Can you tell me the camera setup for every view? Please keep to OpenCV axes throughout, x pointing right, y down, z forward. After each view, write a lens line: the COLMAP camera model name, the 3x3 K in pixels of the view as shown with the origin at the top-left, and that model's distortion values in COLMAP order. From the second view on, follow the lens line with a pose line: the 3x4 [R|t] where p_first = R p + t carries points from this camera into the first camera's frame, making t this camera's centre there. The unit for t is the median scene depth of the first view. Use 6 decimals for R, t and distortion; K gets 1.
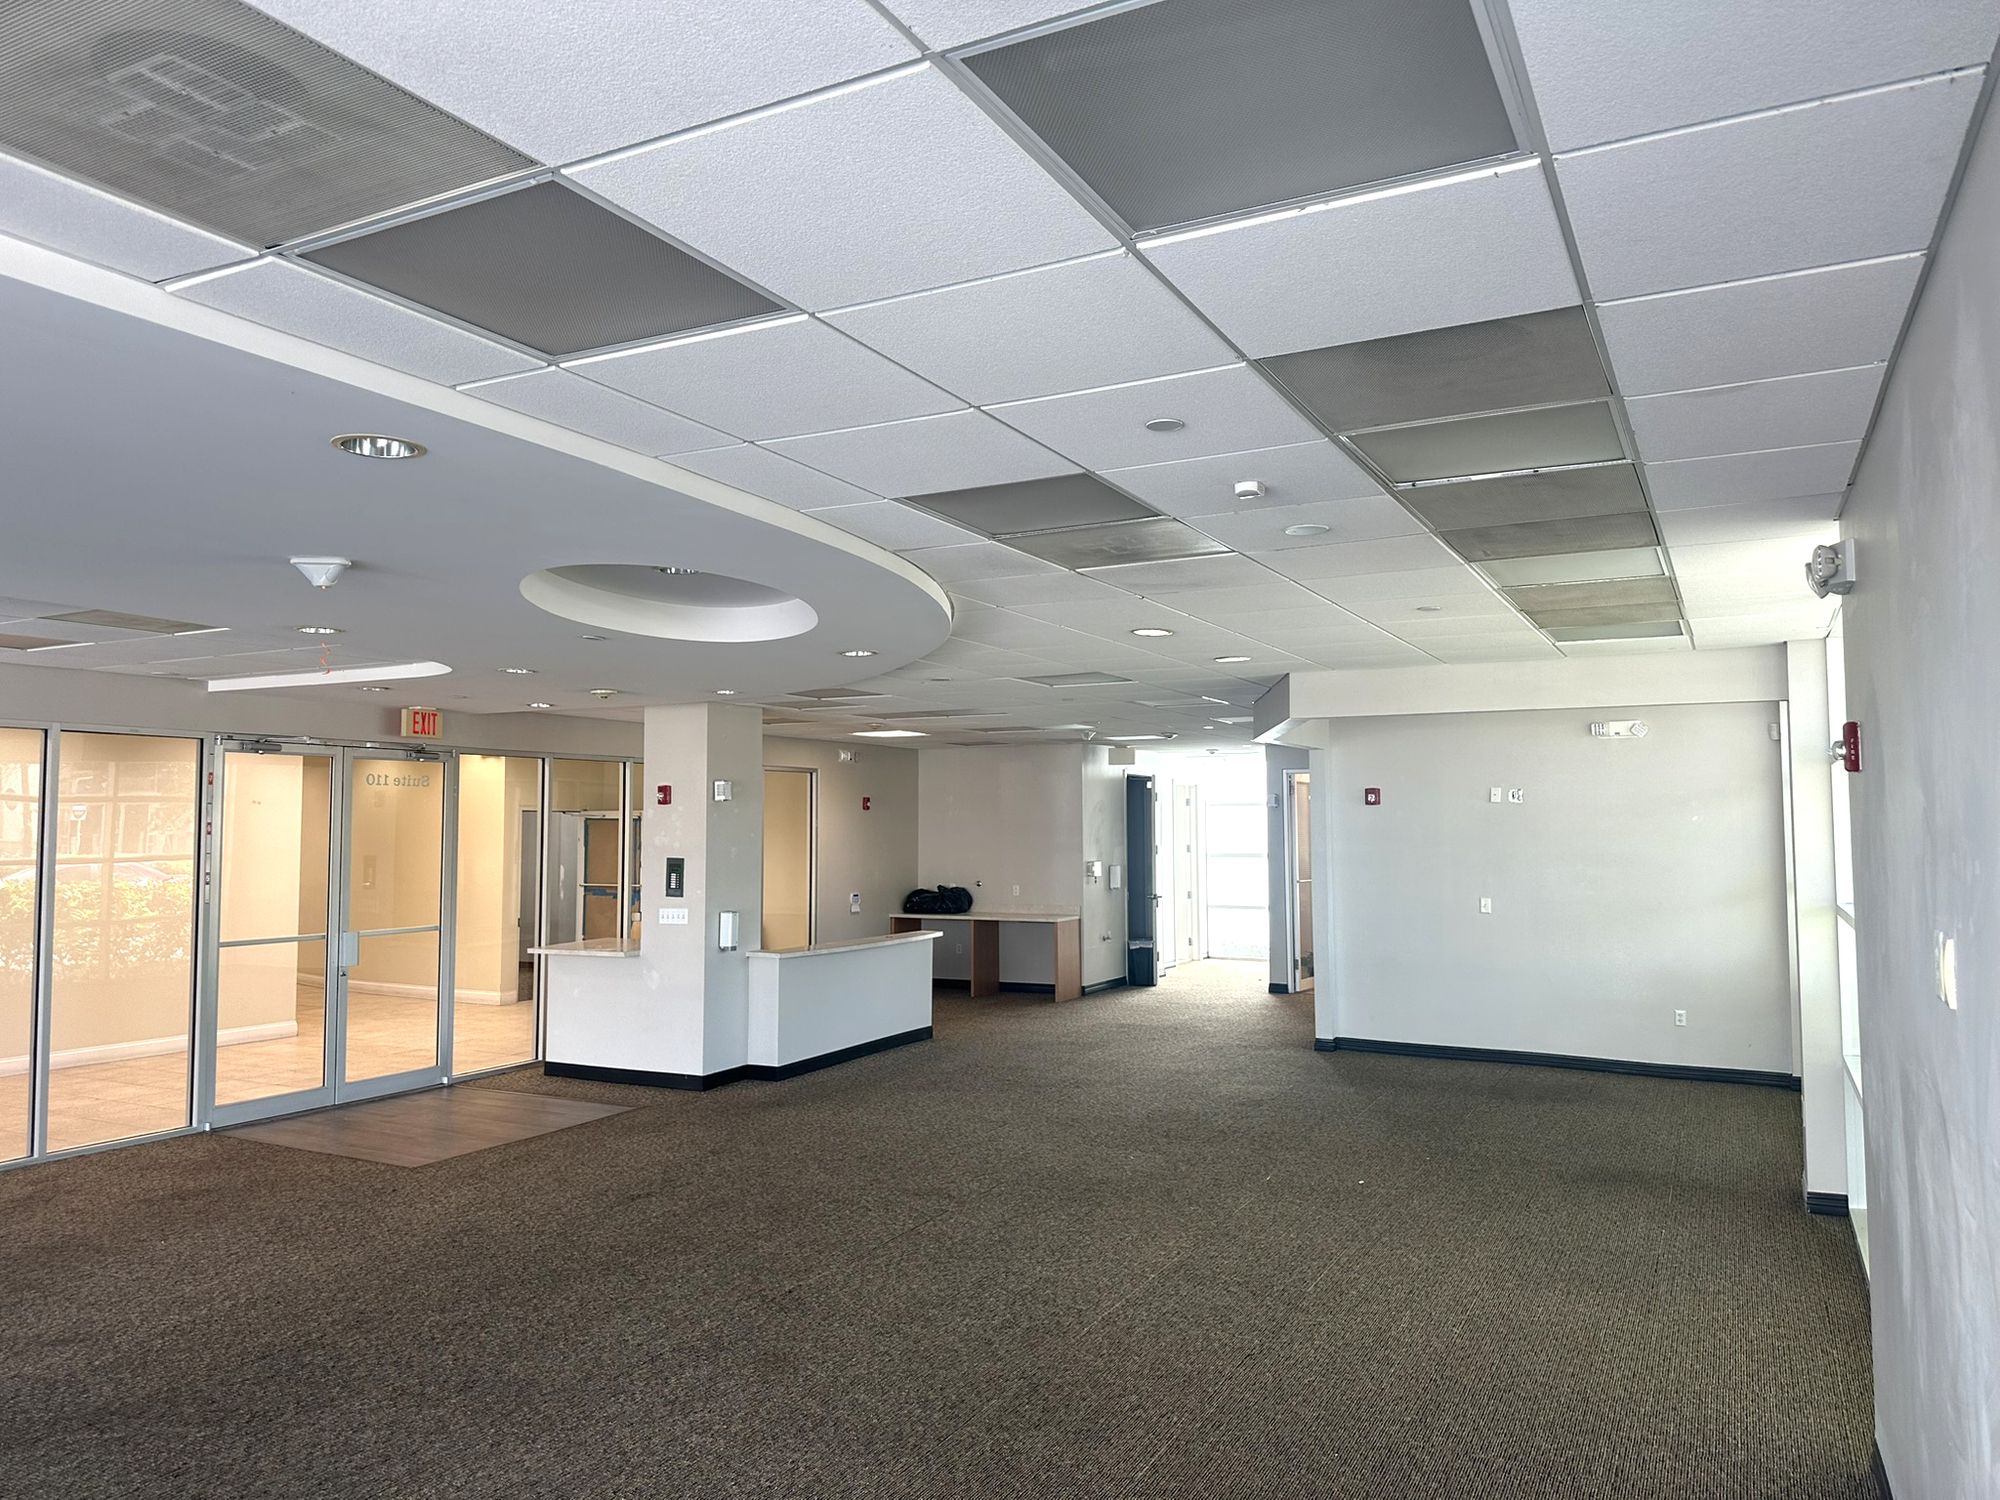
lens RADIAL K [[1416.1, 0, 1001.7], [0, 1416.1, 733.6], [0, 0, 1]] dist [0.013453, -0.010970]
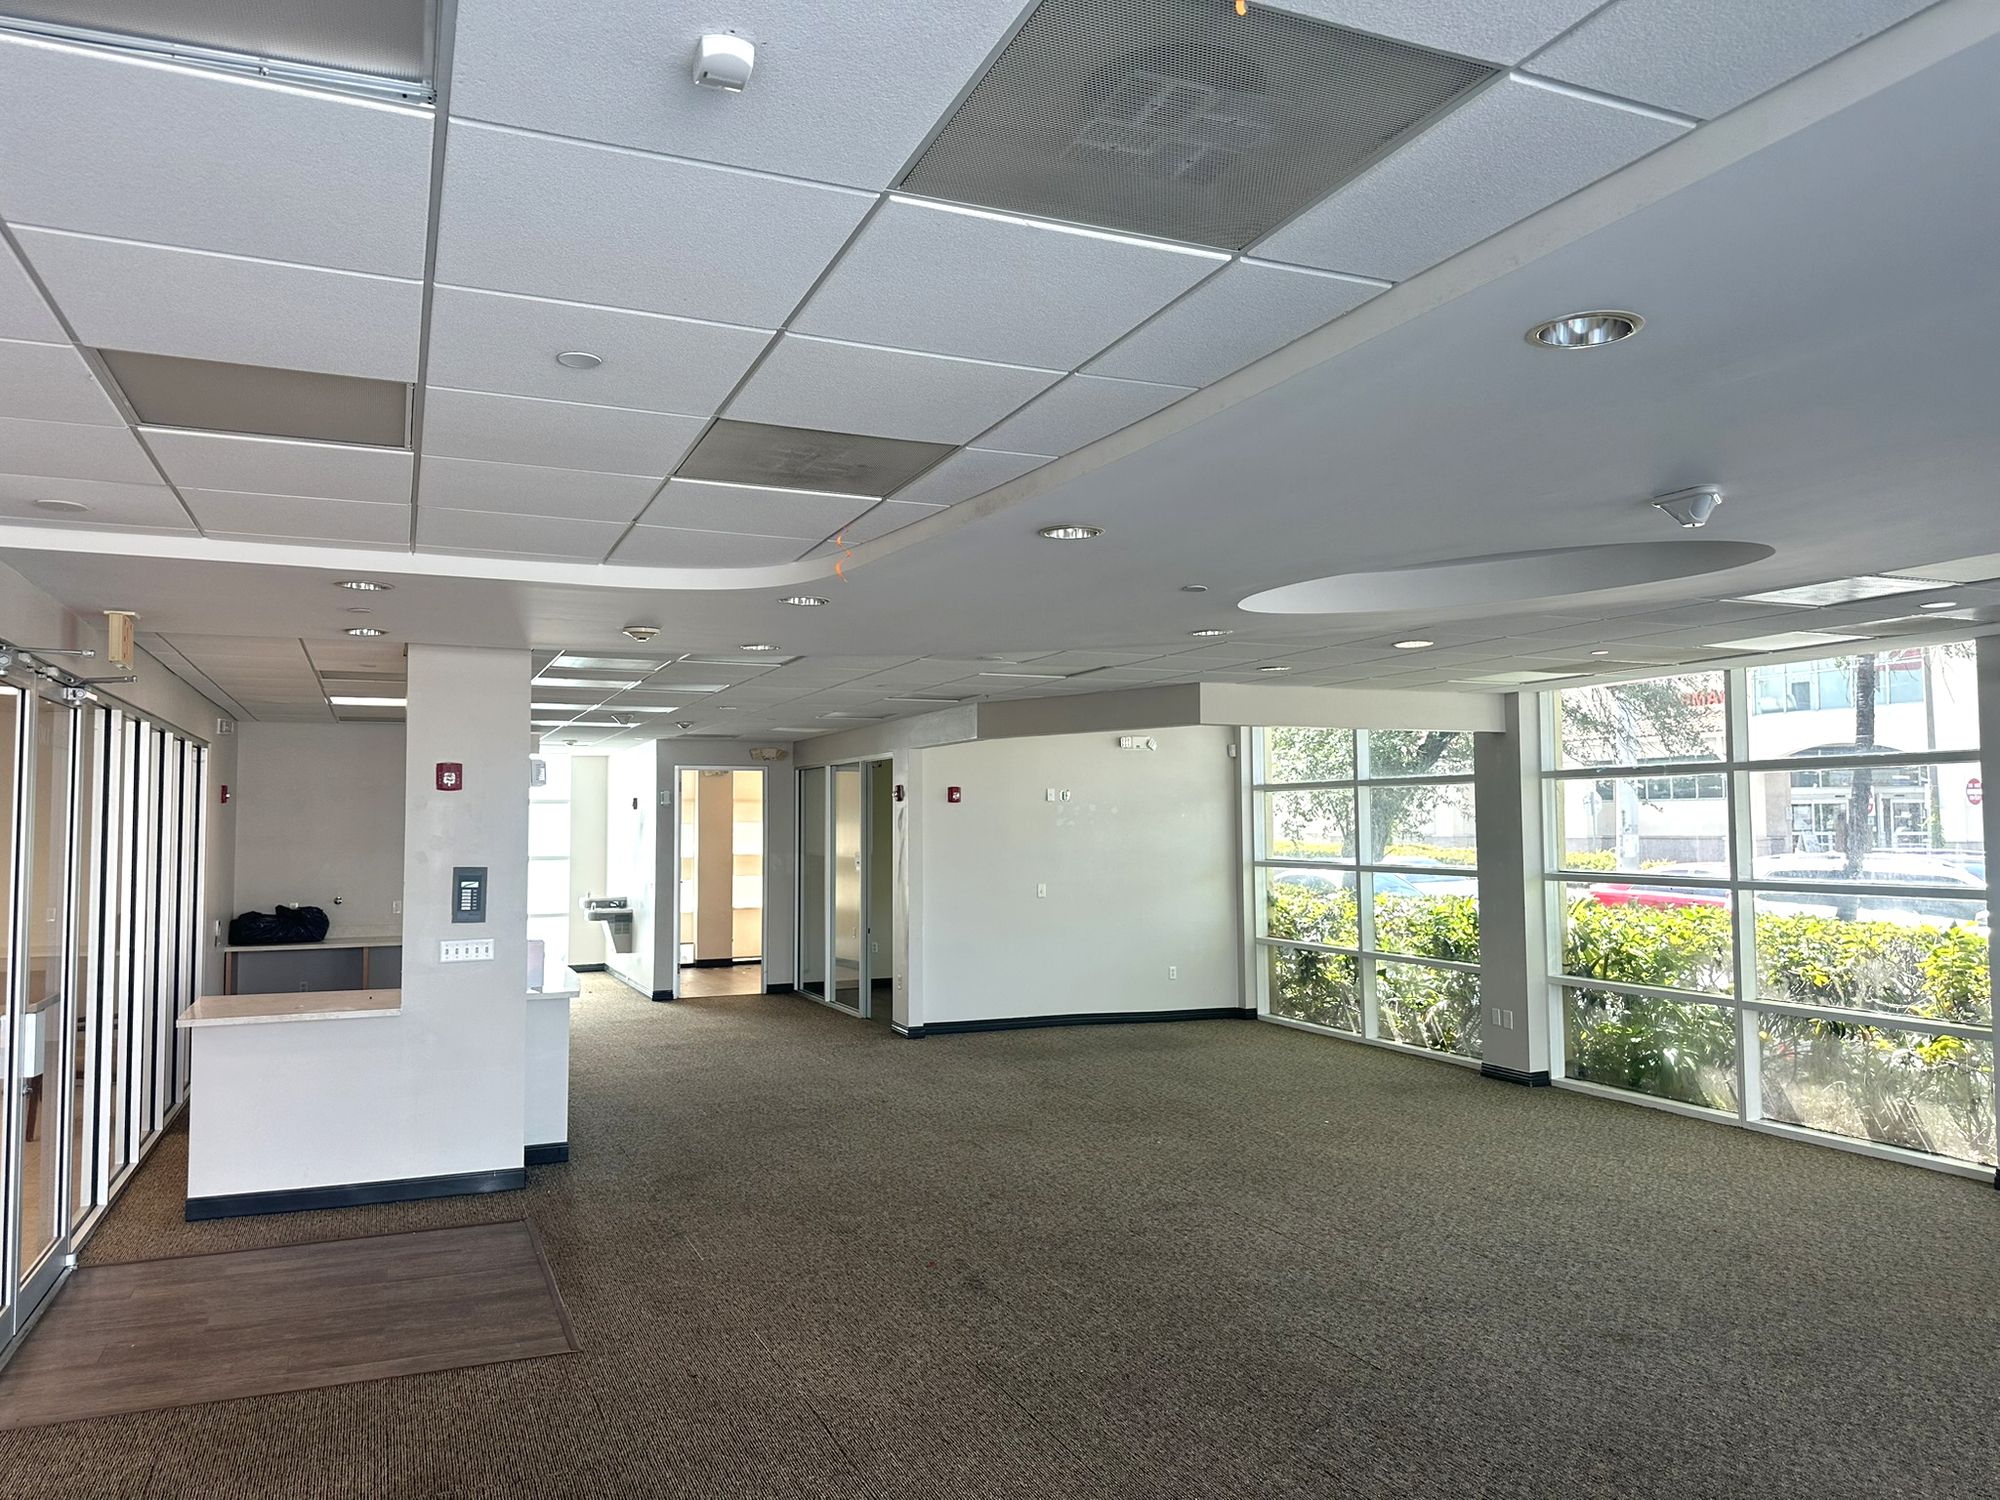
lens RADIAL K [[1416.1, 0, 1004.4], [0, 1416.1, 763.7], [0, 0, 1]] dist [0.013453, -0.010970]
pose [[0.622808, 0.032311, 0.781707, -0.618945], [-0.049179, 0.998788, -0.002101, 0.024833], [-0.780828, -0.037134, 0.623642, 0.356218]]
